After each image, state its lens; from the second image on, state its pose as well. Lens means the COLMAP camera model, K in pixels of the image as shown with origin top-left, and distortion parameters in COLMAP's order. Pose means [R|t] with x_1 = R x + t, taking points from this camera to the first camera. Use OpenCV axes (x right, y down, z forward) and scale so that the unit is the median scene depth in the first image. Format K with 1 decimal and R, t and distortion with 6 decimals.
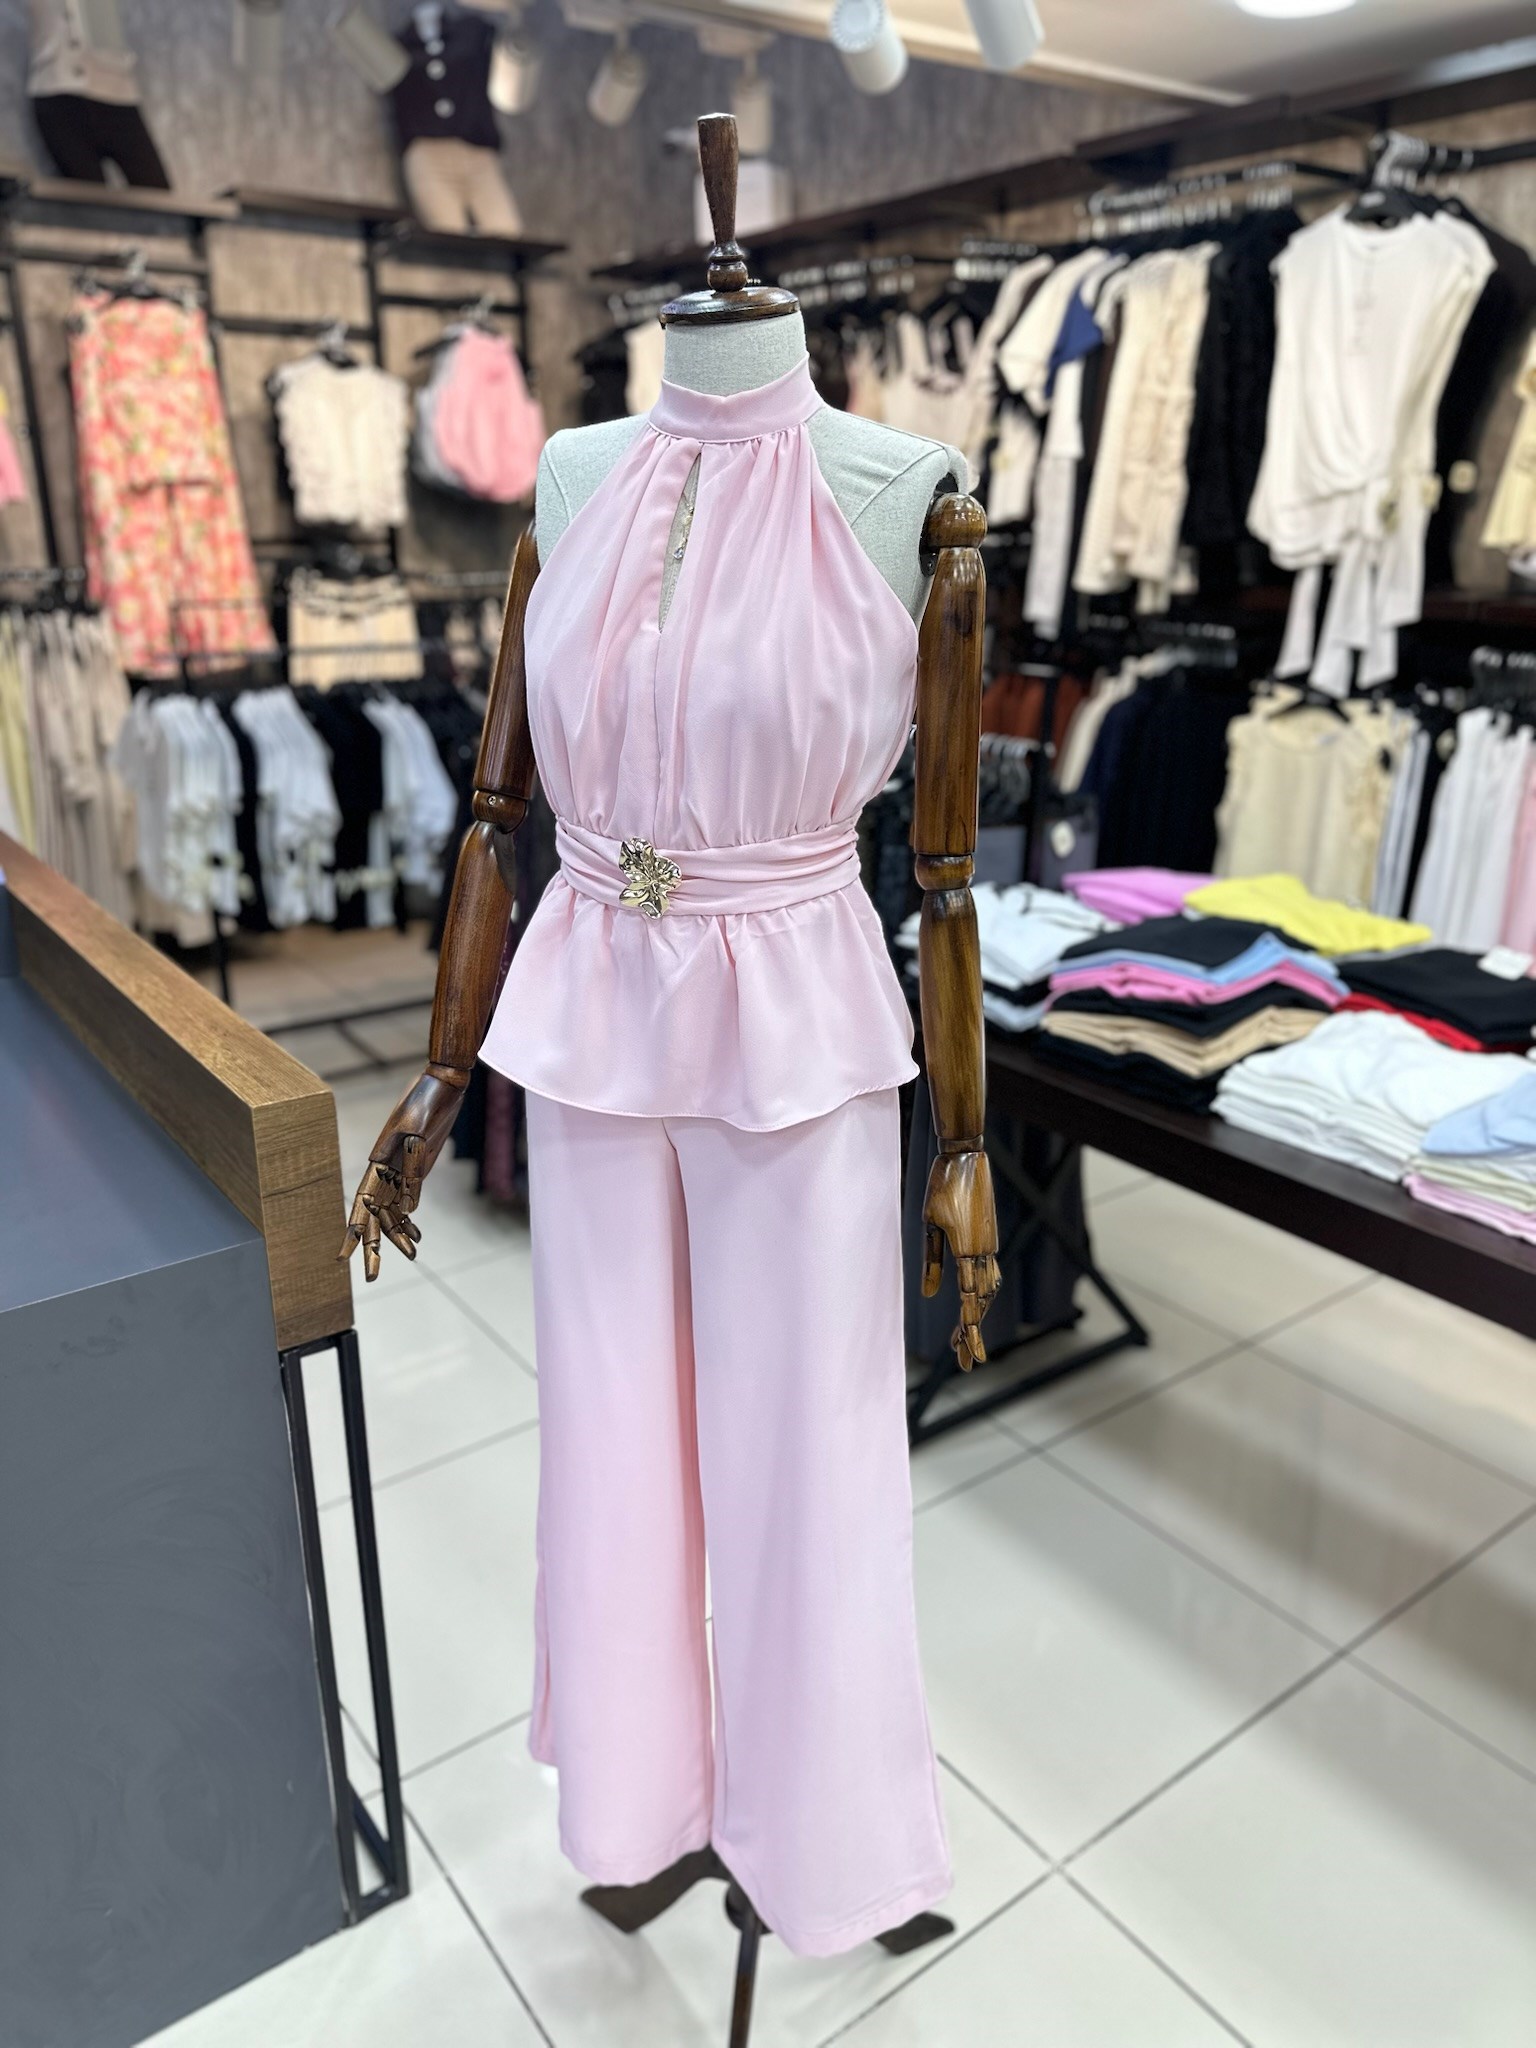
lens RADIAL K [[1466.0, 0, 773.1], [0, 1466.0, 1025.4], [0, 0, 1]] dist [-0.000729, -0.010844]
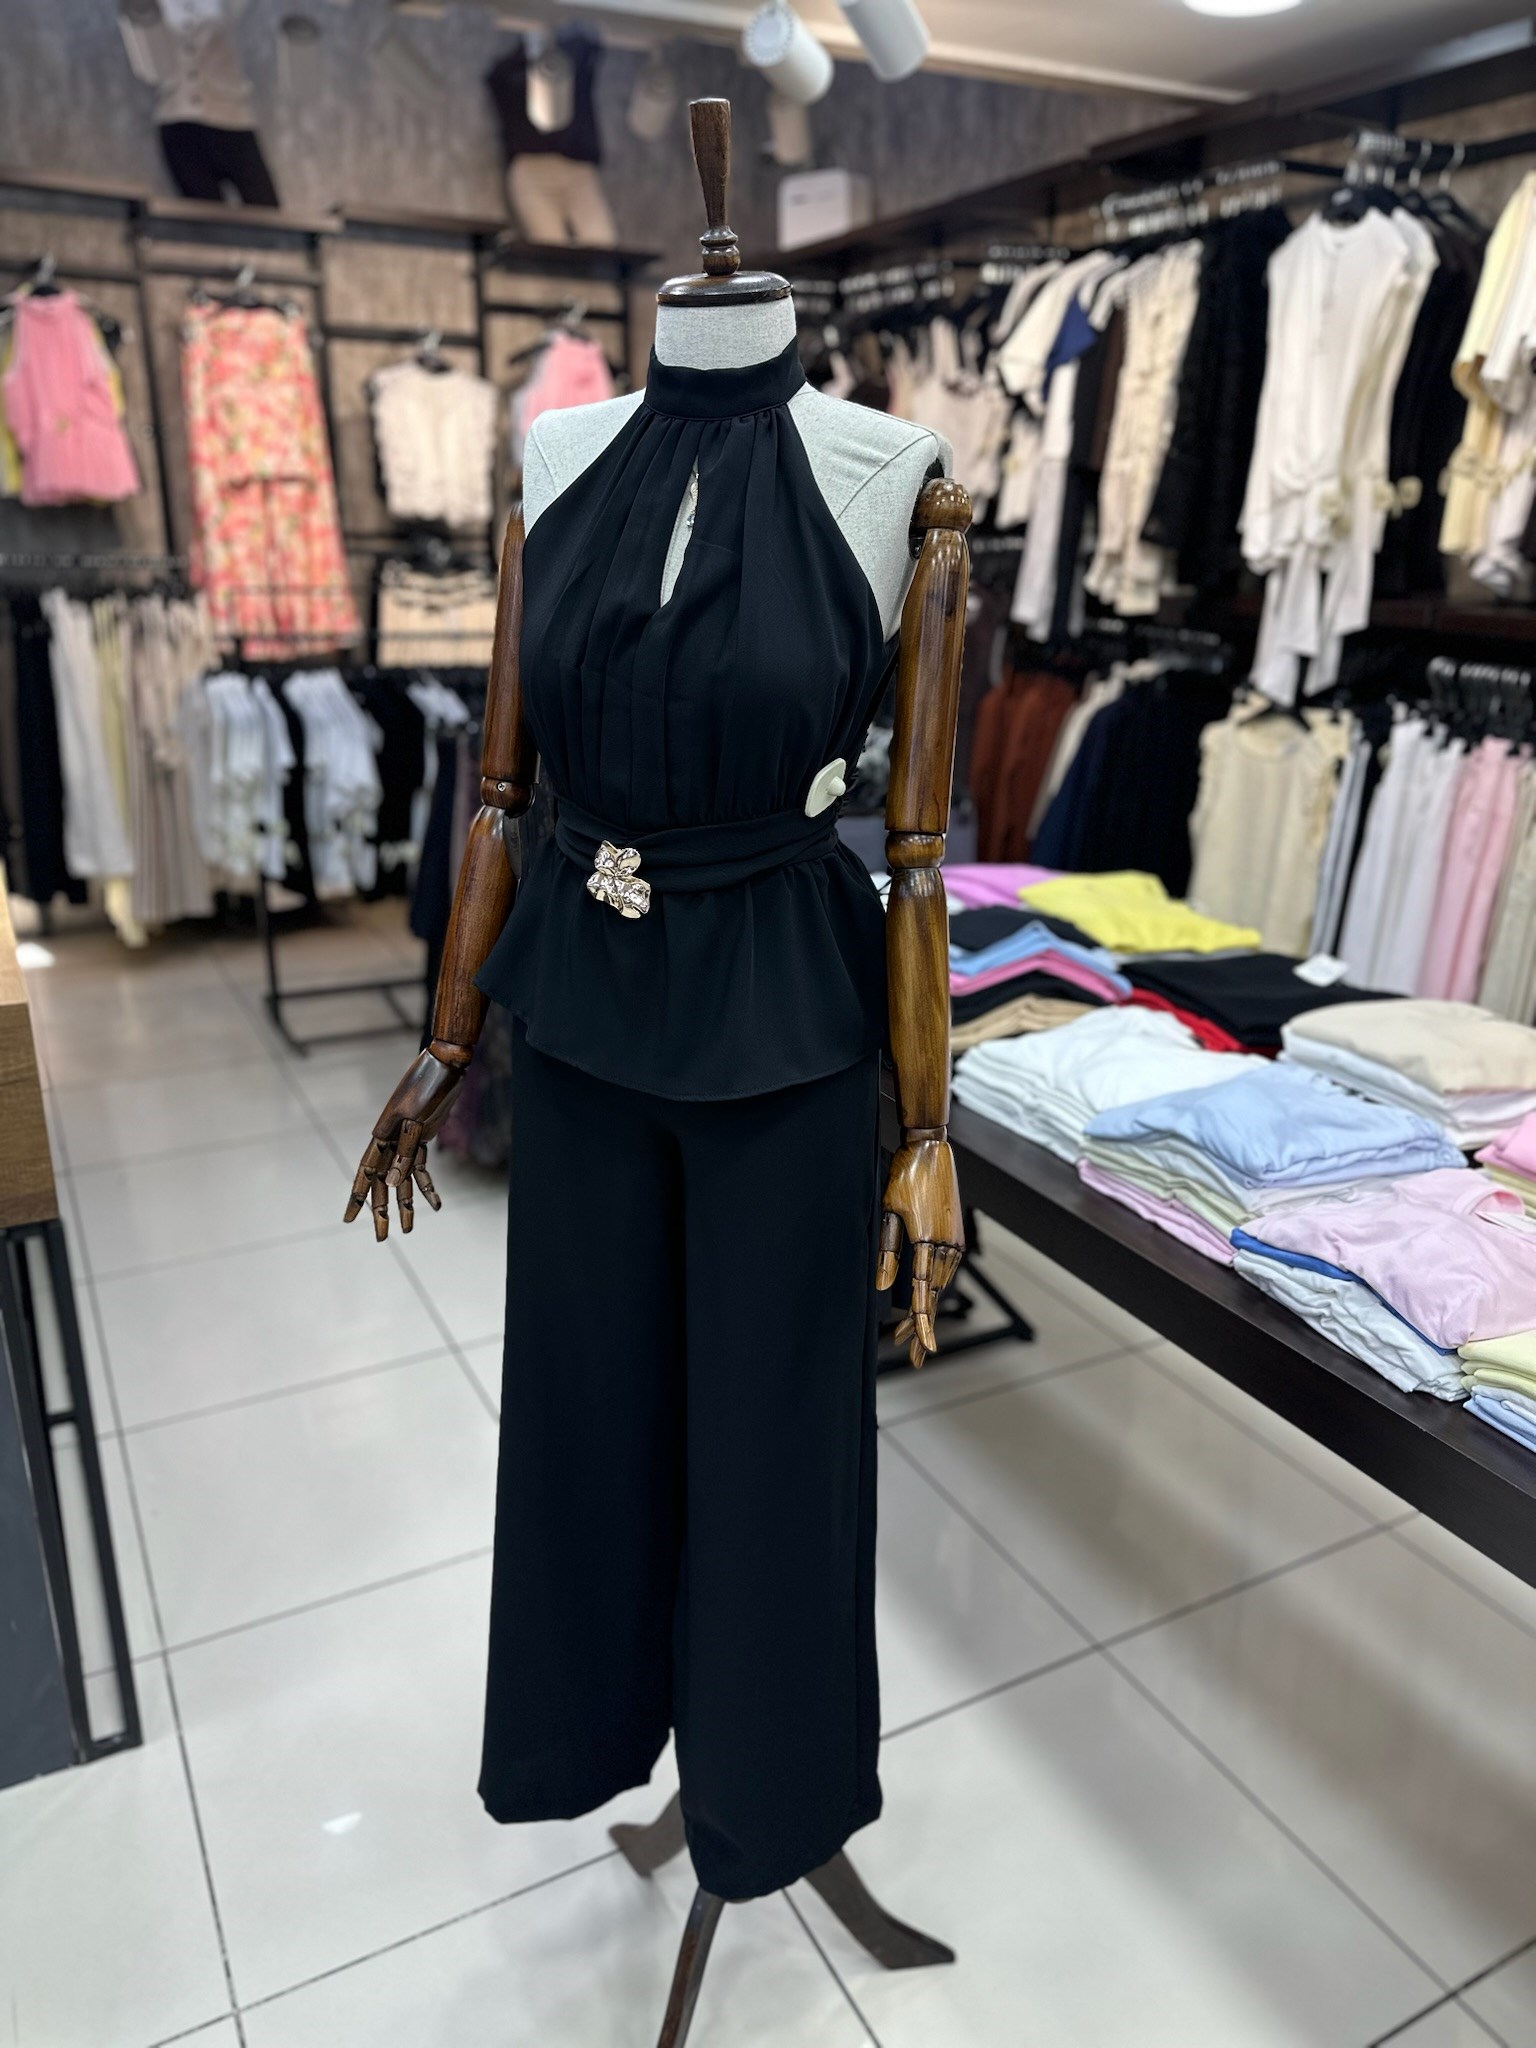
lens RADIAL K [[1466.0, 0, 774.4], [0, 1466.0, 1026.7], [0, 0, 1]] dist [-0.000729, -0.010844]
pose [[0.988732, 0.059899, -0.137189, 0.142246], [-0.060386, 0.998175, 0.000609, 0.009119], [0.136975, 0.007682, 0.990545, -0.014281]]
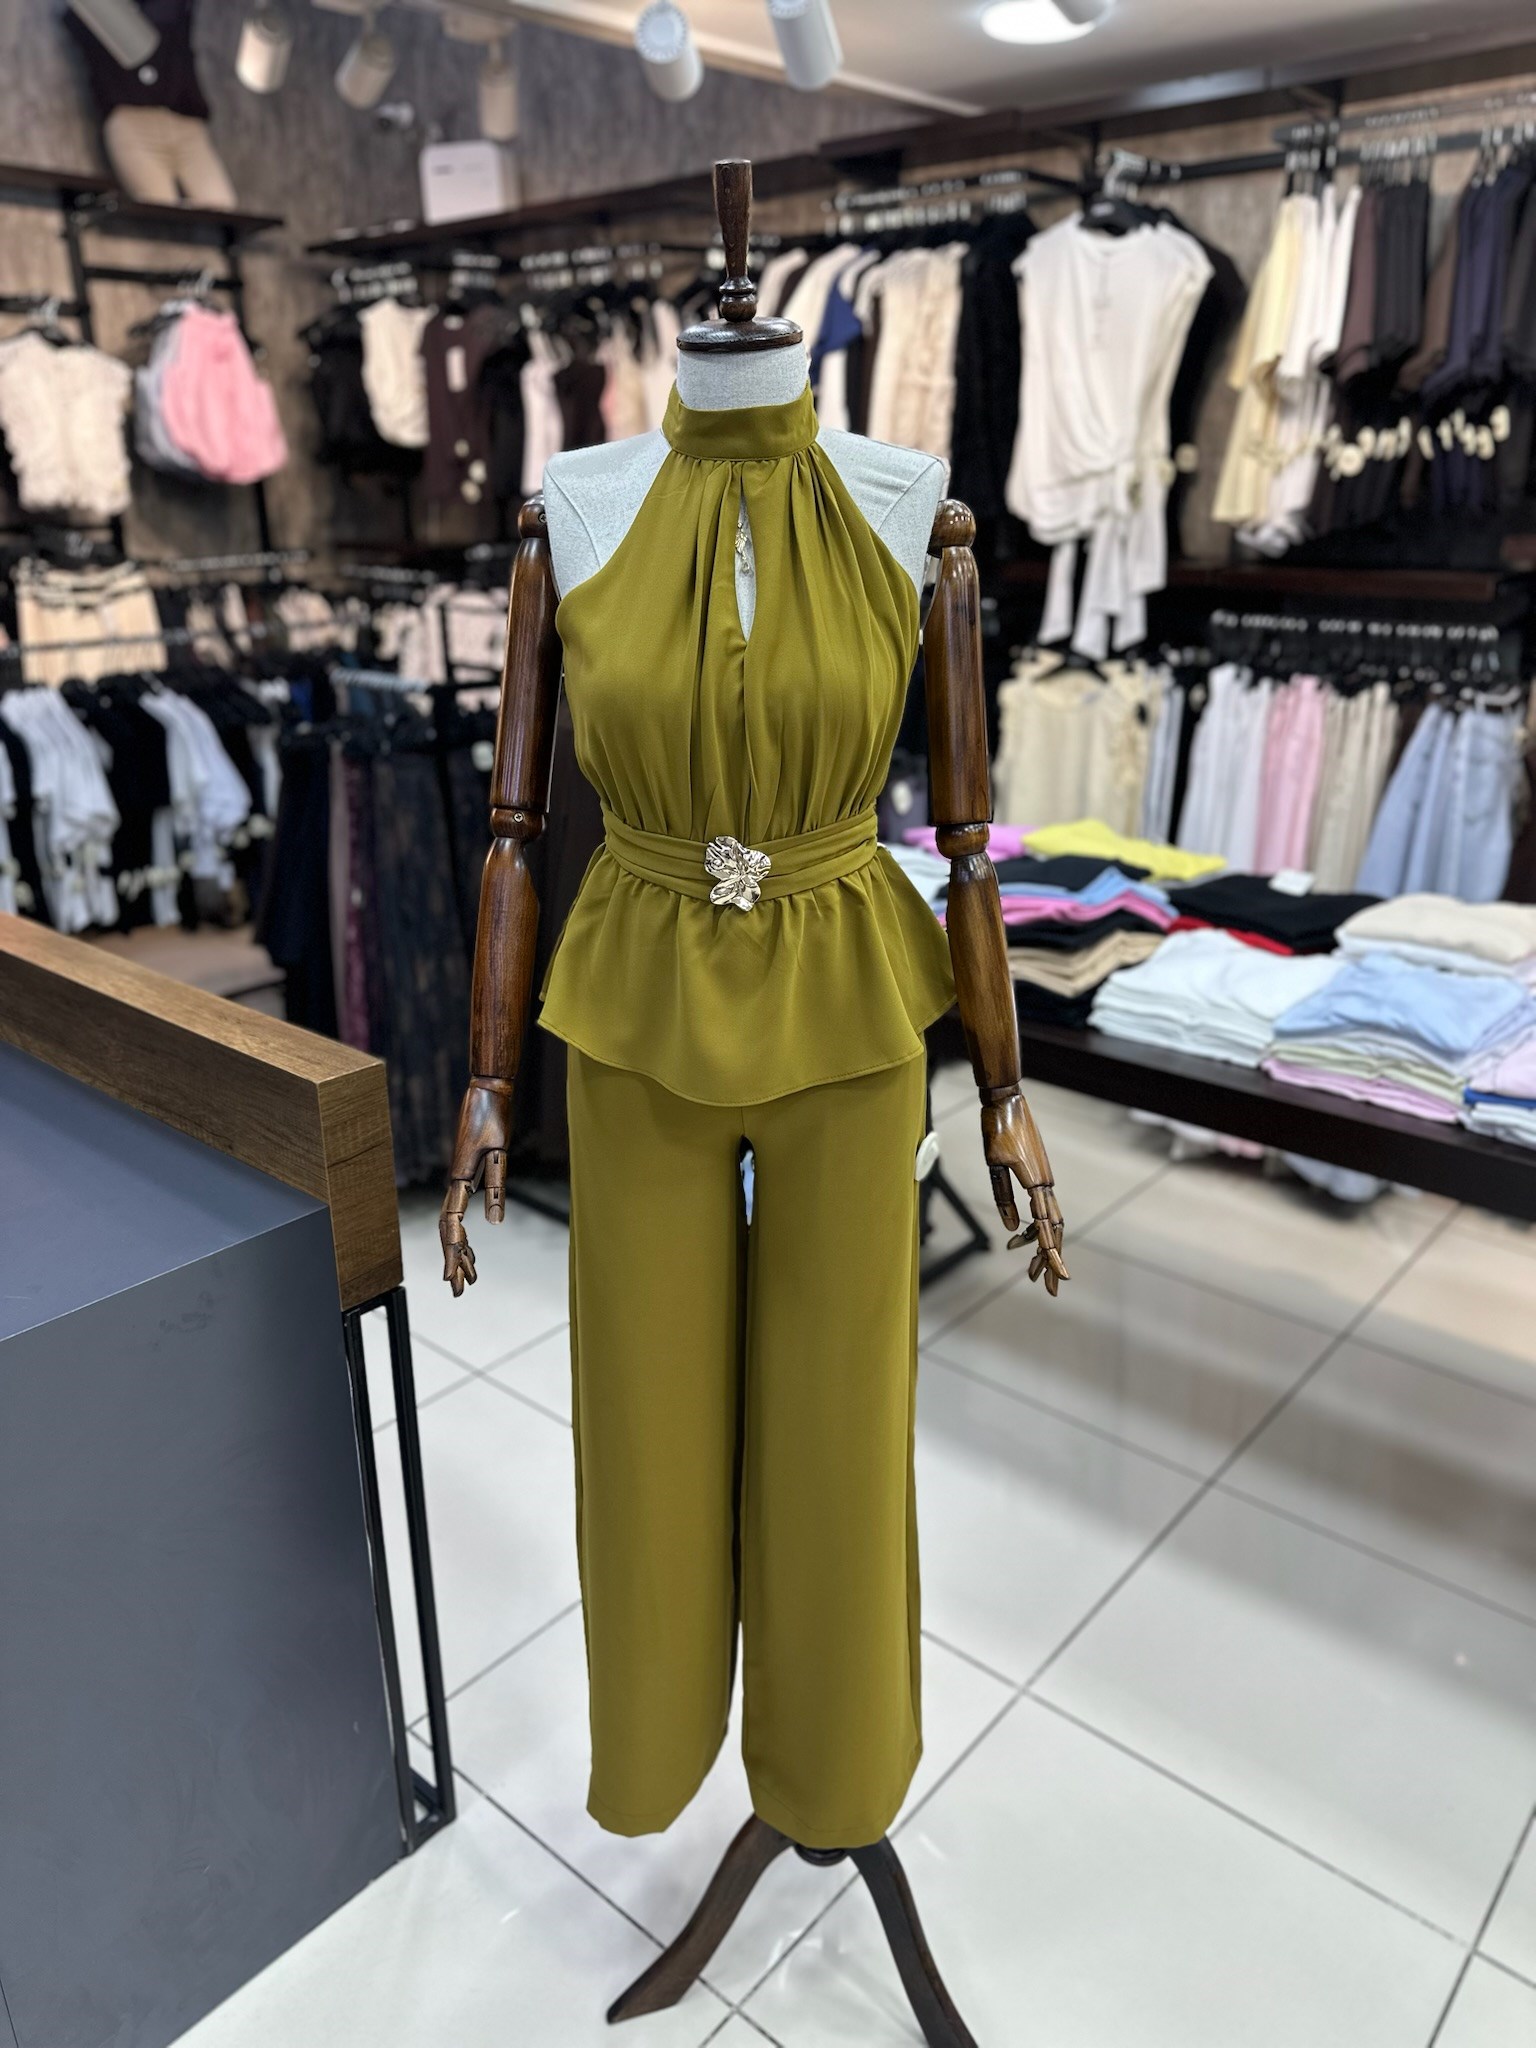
lens RADIAL K [[1466.0, 0, 773.4], [0, 1466.0, 1024.5], [0, 0, 1]] dist [-0.000729, -0.010844]
pose [[0.976343, -0.082824, 0.199735, -0.077832], [0.079218, 0.996518, 0.025989, 0.003948], [-0.201193, -0.009551, 0.979505, -0.034849]]
